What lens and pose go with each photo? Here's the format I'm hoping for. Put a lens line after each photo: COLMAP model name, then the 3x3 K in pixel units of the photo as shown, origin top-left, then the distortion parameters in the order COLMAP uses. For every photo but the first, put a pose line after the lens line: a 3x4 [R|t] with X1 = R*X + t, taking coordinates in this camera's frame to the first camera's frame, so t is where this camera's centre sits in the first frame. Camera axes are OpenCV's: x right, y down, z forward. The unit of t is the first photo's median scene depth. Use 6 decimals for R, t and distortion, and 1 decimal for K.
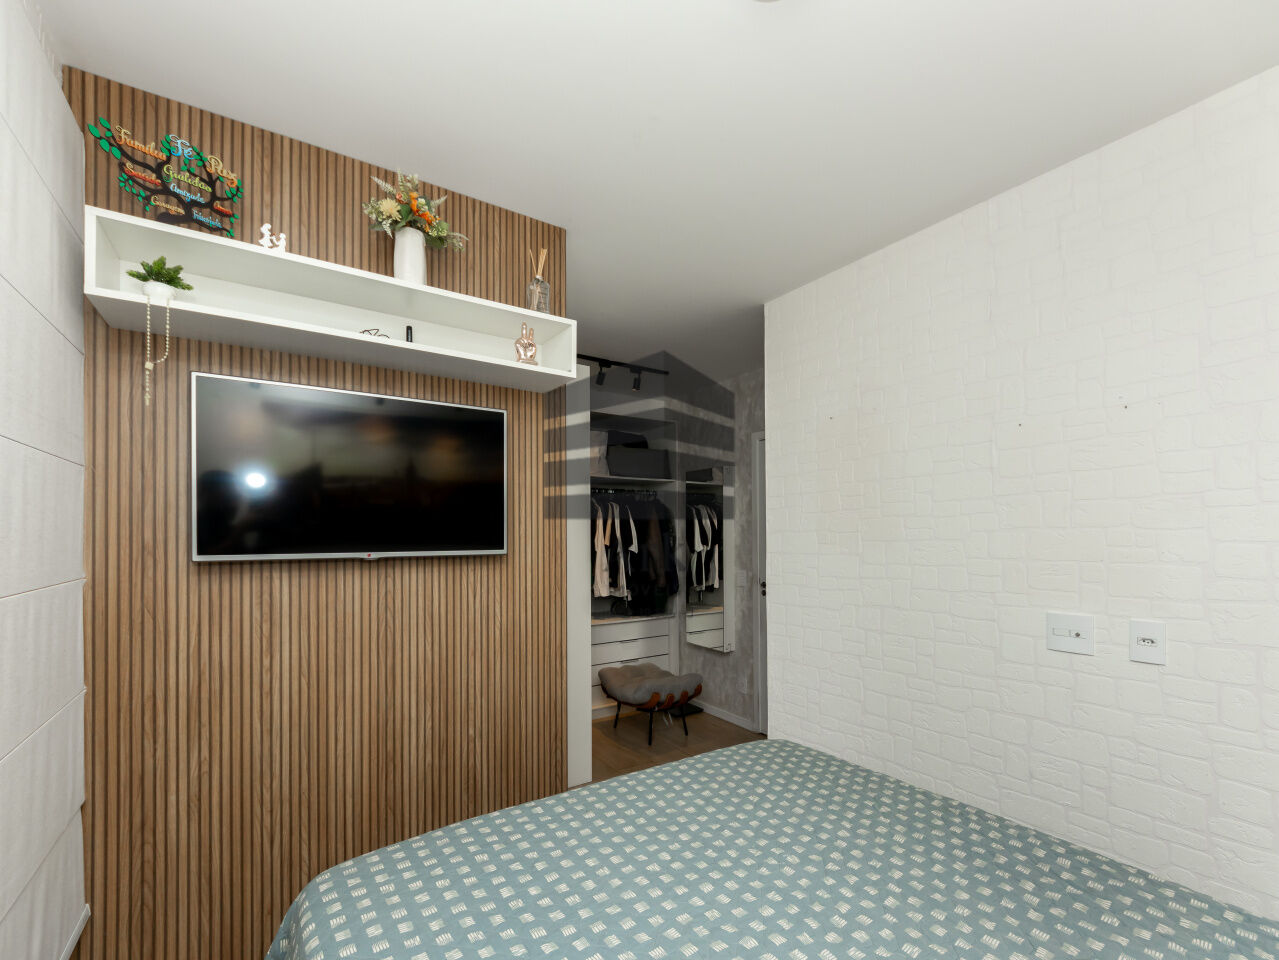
lens RADIAL K [[546.9, 0, 635.0], [0, 546.9, 534.2], [0, 0, 1]] dist [-0.003220, -0.000498]
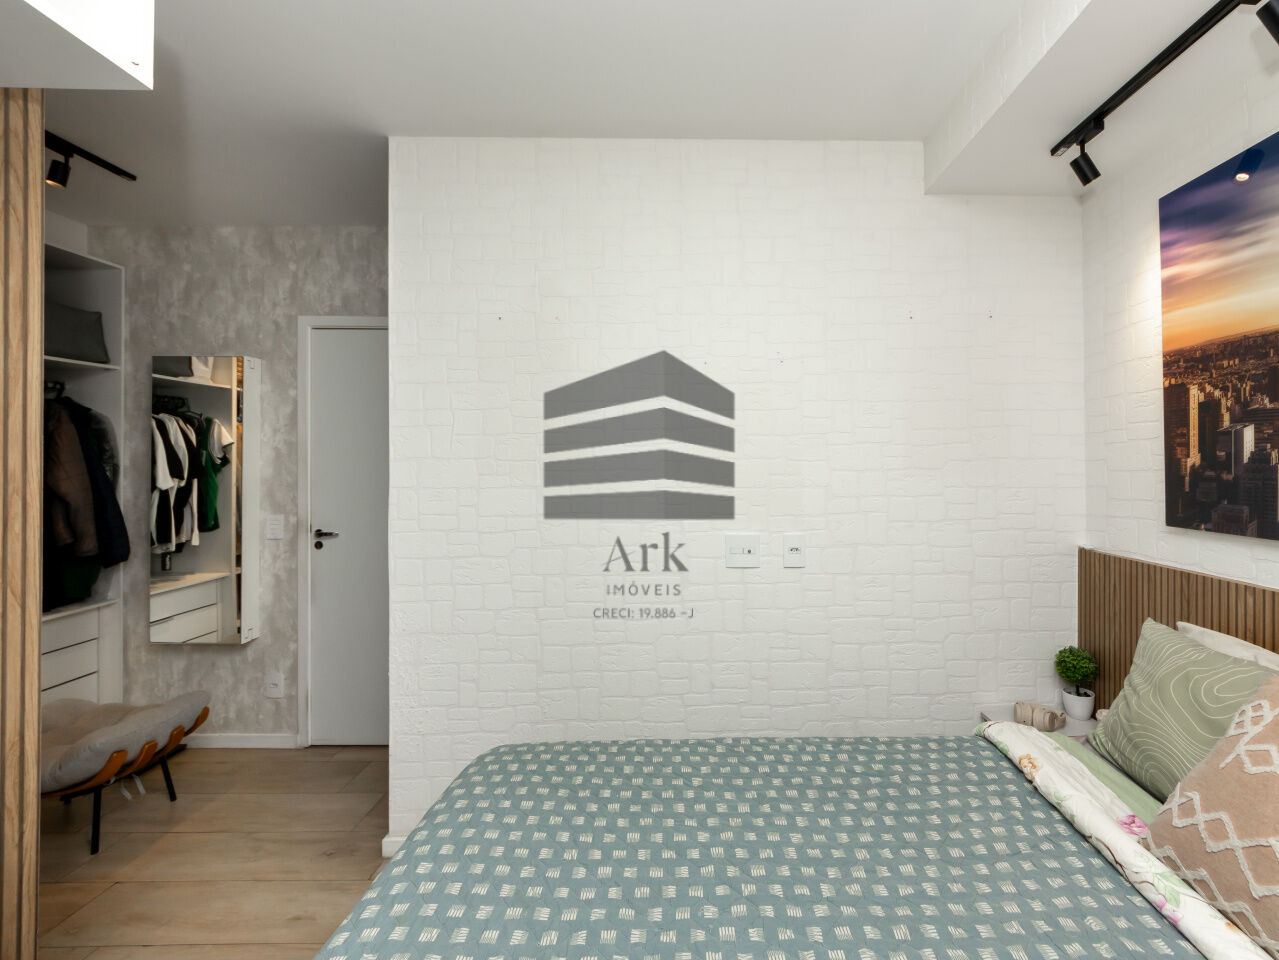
lens RADIAL K [[567.5, 0, 692.7], [0, 567.5, 463.1], [0, 0, 1]] dist [0.002716, -0.000250]
pose [[0.550657, 0.006223, 0.834708, -0.117367], [-0.006079, 0.999976, -0.003445, 0.000953], [-0.834709, -0.003177, 0.550682, 0.199827]]
